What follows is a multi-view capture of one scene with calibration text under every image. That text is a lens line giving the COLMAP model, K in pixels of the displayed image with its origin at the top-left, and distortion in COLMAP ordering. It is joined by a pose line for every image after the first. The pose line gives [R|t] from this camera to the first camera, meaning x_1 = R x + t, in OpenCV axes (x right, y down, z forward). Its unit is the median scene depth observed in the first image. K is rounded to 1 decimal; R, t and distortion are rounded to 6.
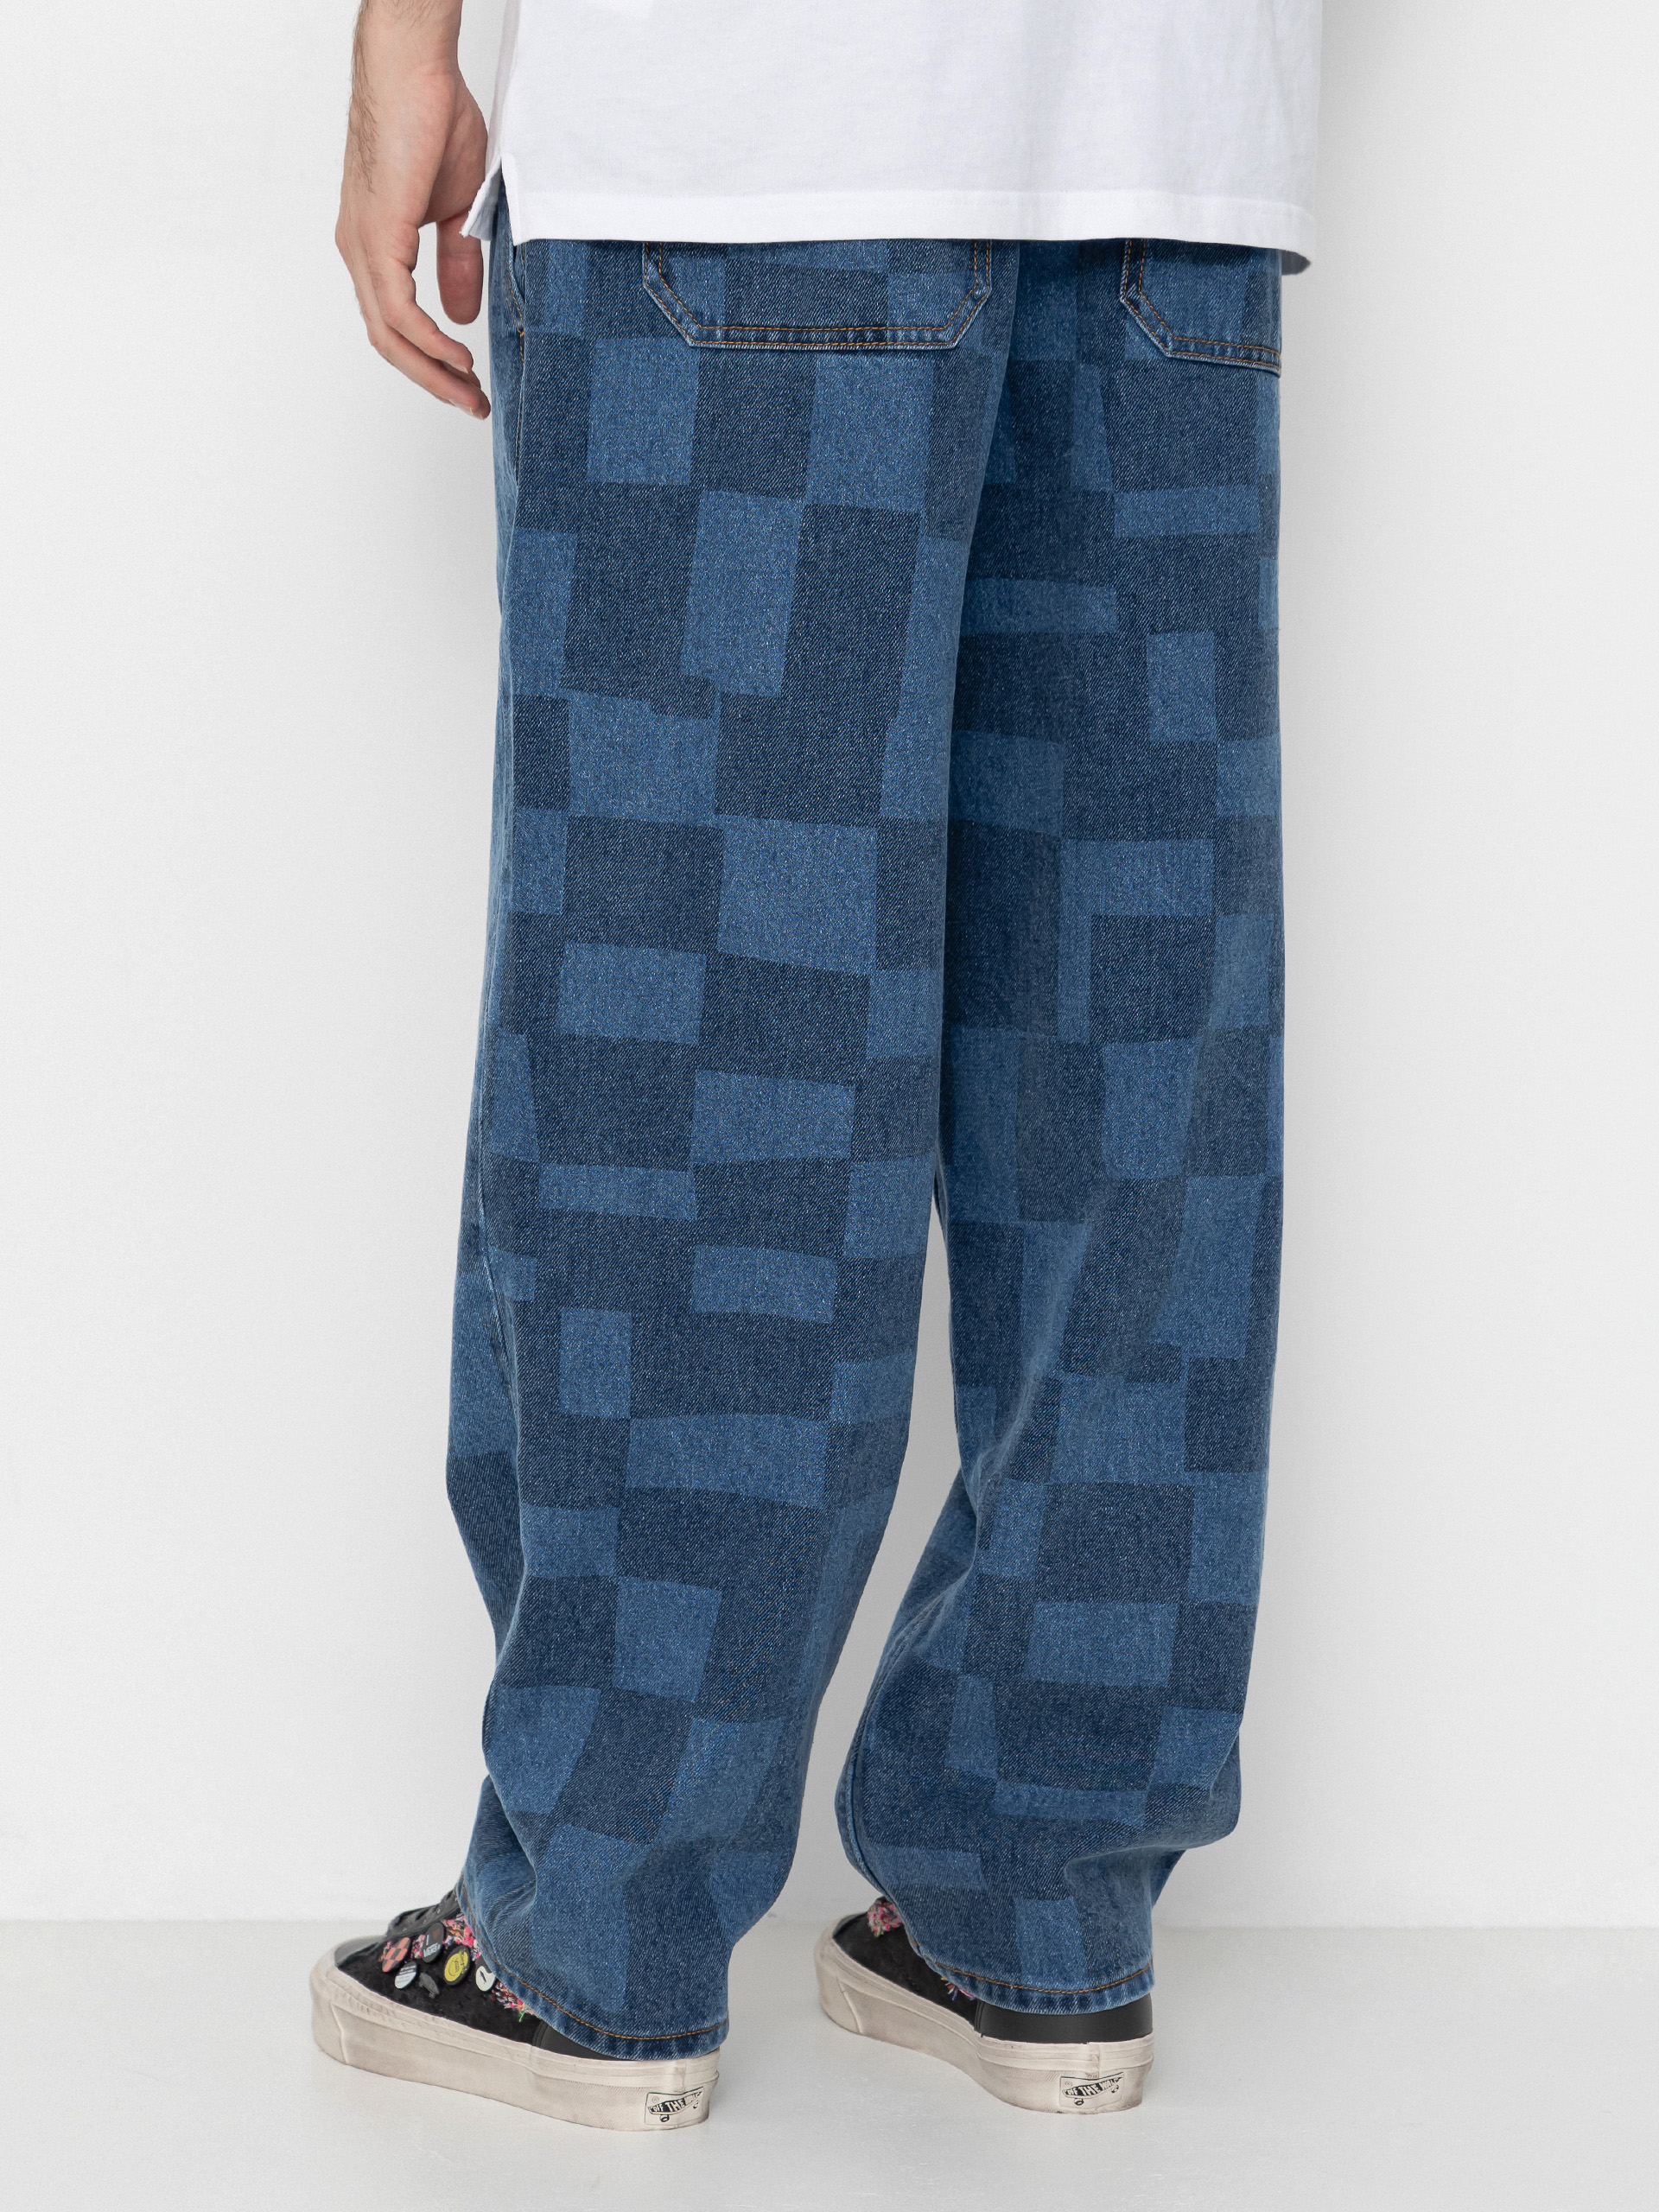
lens RADIAL K [[4950.7, 0, 596.1], [0, 4950.7, 1104.3], [0, 0, 1]] dist [0.661720, -19.537523]
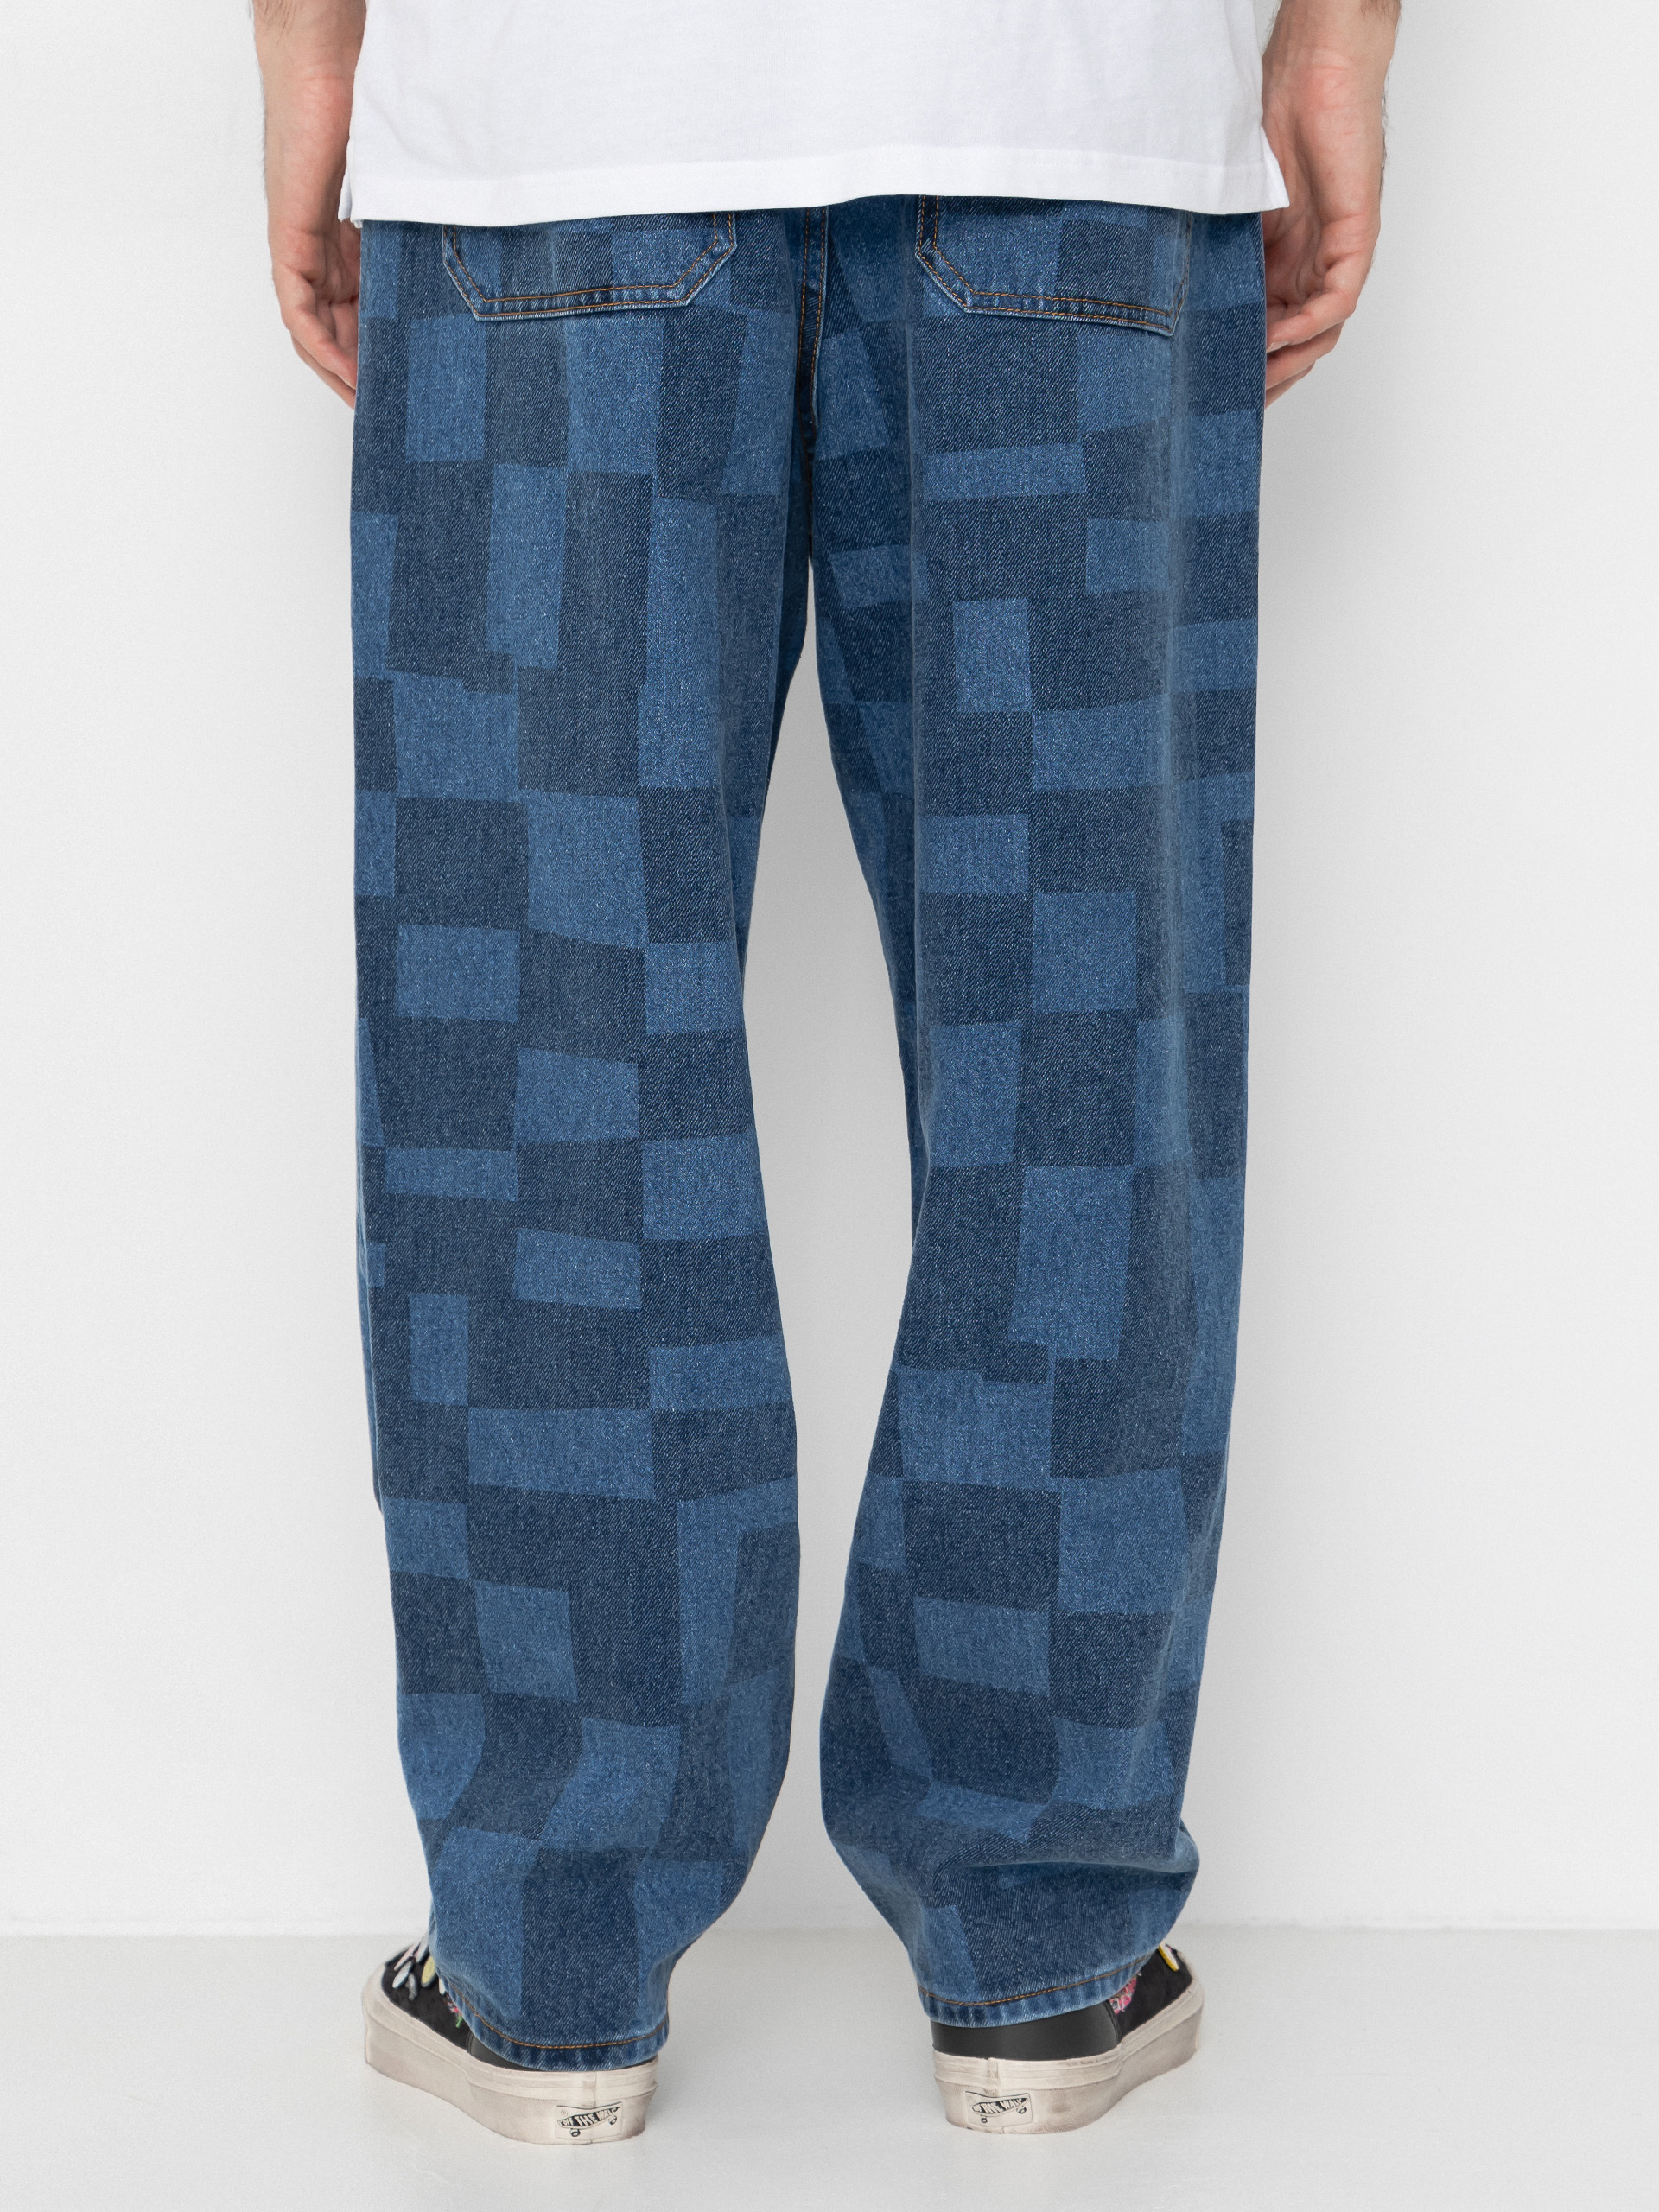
lens RADIAL K [[4950.7, 0, 596.1], [0, 4950.7, 1104.3], [0, 0, 1]] dist [0.661720, -19.537523]
pose [[0.969426, 0.003235, -0.245361, 0.281969], [-0.011639, 0.999394, -0.032807, 0.036484], [0.245107, 0.034660, 0.968876, 0.043949]]
